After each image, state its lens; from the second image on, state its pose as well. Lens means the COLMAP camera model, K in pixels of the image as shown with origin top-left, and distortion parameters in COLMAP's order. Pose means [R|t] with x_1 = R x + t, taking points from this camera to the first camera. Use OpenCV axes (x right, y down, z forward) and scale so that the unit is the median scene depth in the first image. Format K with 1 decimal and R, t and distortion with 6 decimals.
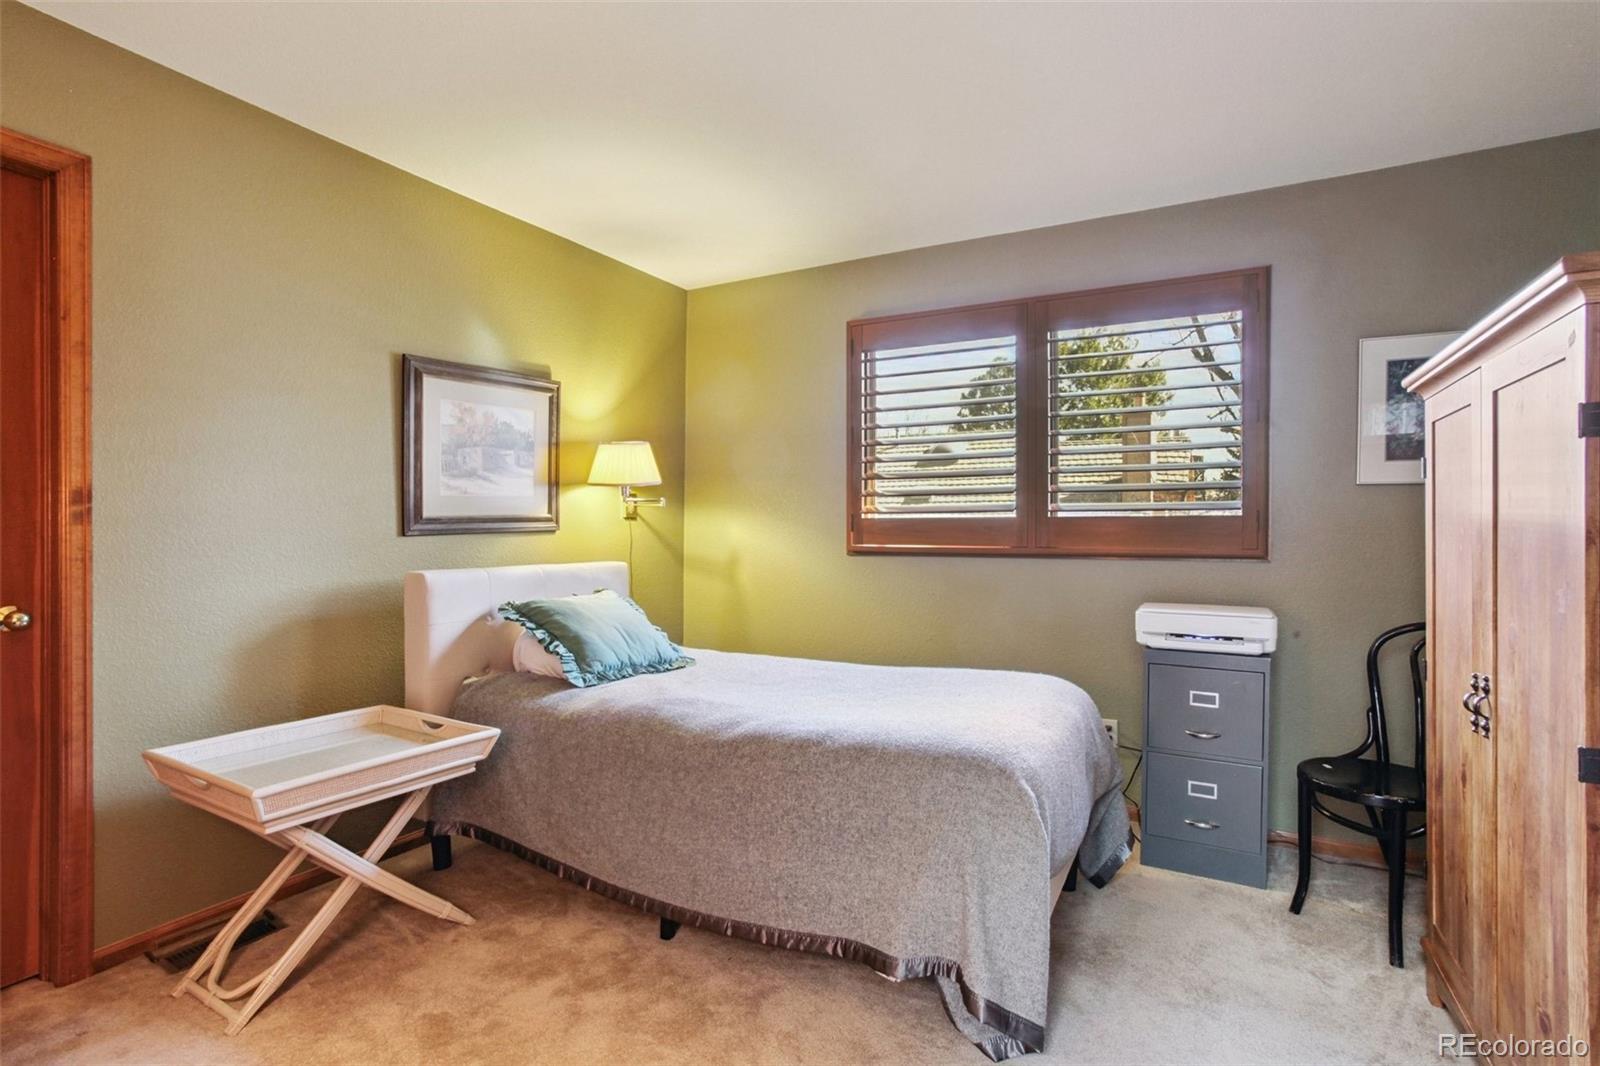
lens RADIAL K [[776.9, 0, 798.5], [0, 776.9, 526.5], [0, 0, 1]] dist [-0.036009, 0.019914]
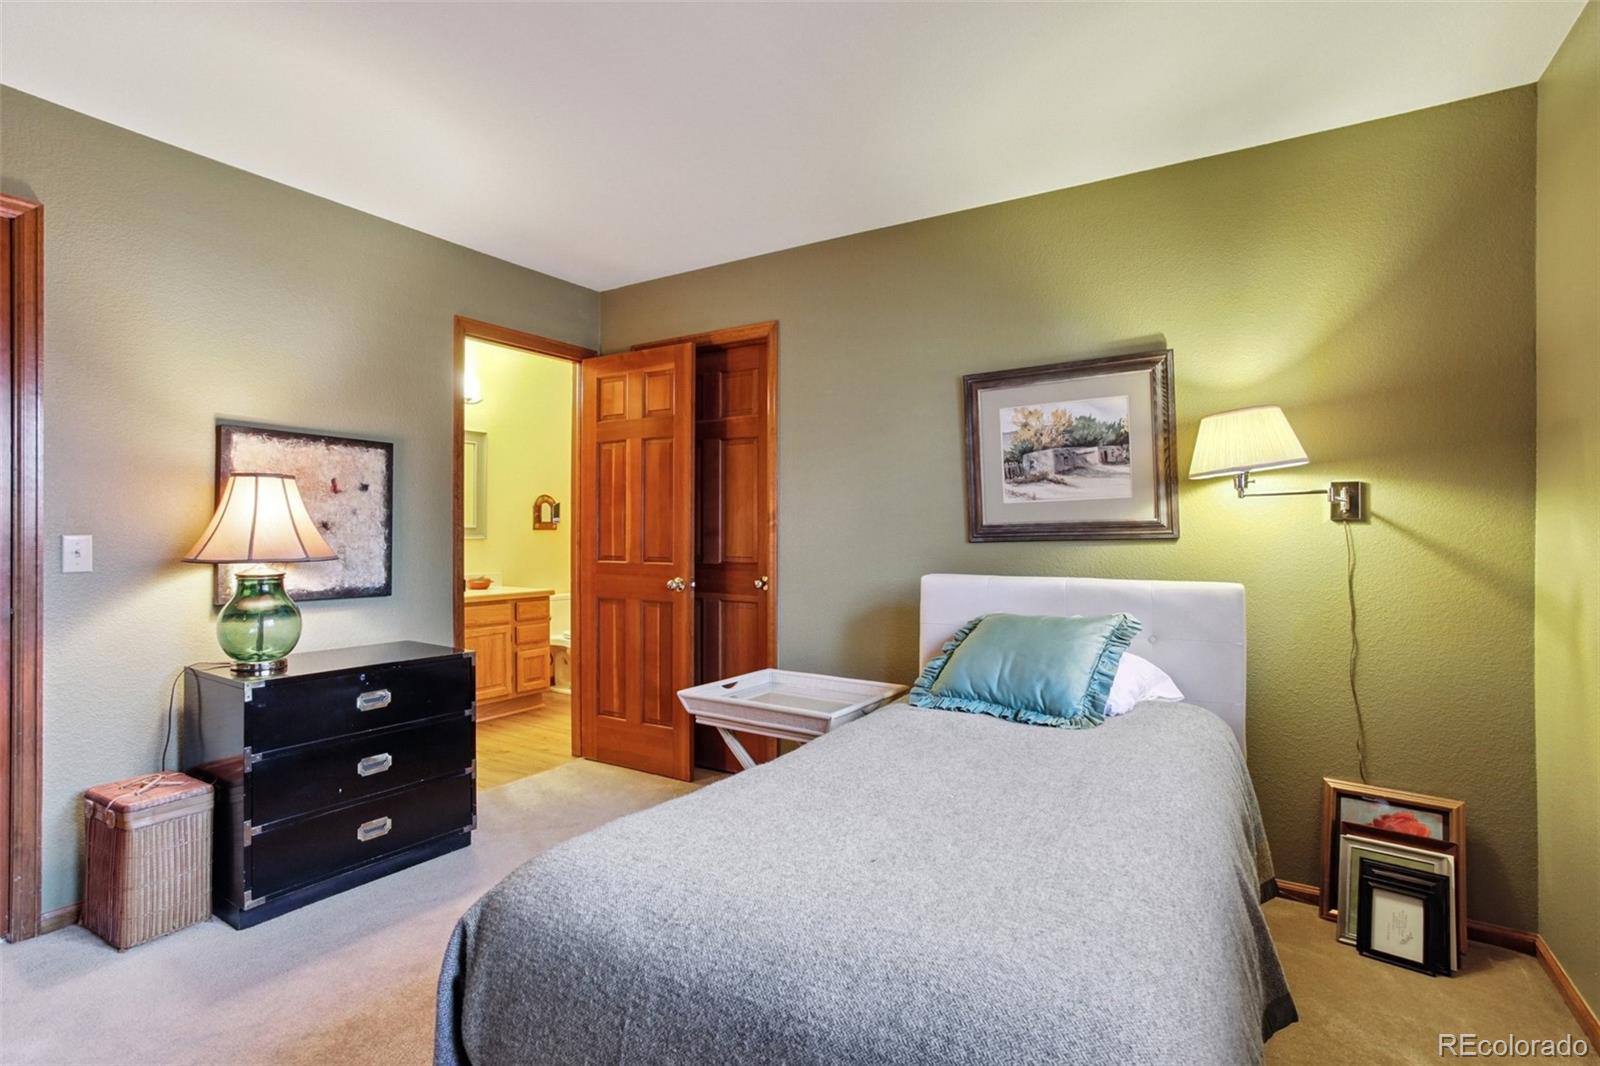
lens RADIAL K [[776.9, 0, 800.6], [0, 776.9, 530.3], [0, 0, 1]] dist [-0.036009, 0.019914]
pose [[-0.039560, -0.007602, -0.999188, 0.532534], [-0.003862, 0.999965, -0.007455, 0.003660], [0.999210, 0.003563, -0.039587, 0.728751]]
